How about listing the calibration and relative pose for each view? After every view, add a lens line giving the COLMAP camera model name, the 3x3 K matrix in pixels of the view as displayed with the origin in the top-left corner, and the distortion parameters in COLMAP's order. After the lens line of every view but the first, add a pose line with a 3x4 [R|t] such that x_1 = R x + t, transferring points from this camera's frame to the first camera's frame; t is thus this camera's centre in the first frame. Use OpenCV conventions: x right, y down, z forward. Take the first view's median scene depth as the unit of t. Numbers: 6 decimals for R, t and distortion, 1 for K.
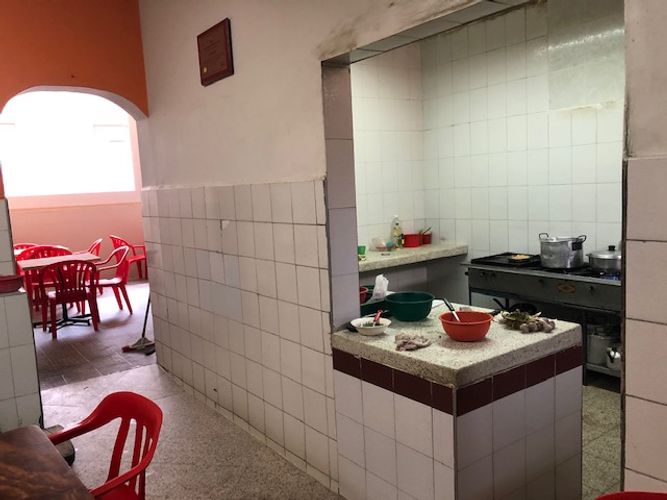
lens RADIAL K [[548.6, 0, 334.0], [0, 548.6, 244.3], [0, 0, 1]] dist [0.063936, -0.095700]
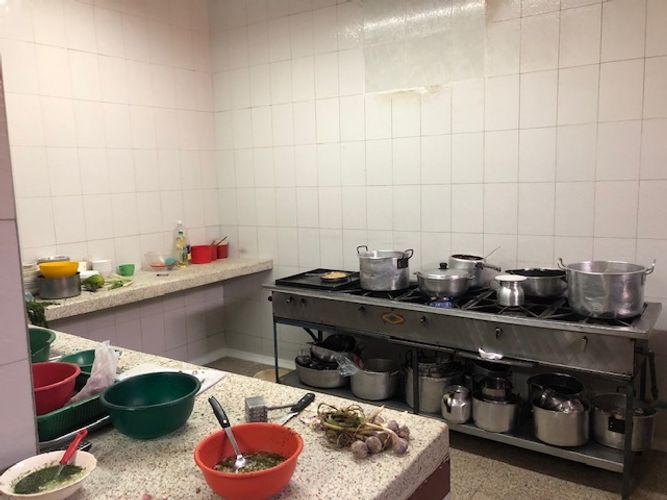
lens RADIAL K [[548.6, 0, 334.0], [0, 548.6, 244.3], [0, 0, 1]] dist [0.063936, -0.095700]
pose [[0.943421, -0.015941, 0.331214, 0.077153], [0.016004, 0.999869, 0.002537, -0.024888], [-0.331211, 0.002908, 0.943552, 0.262931]]
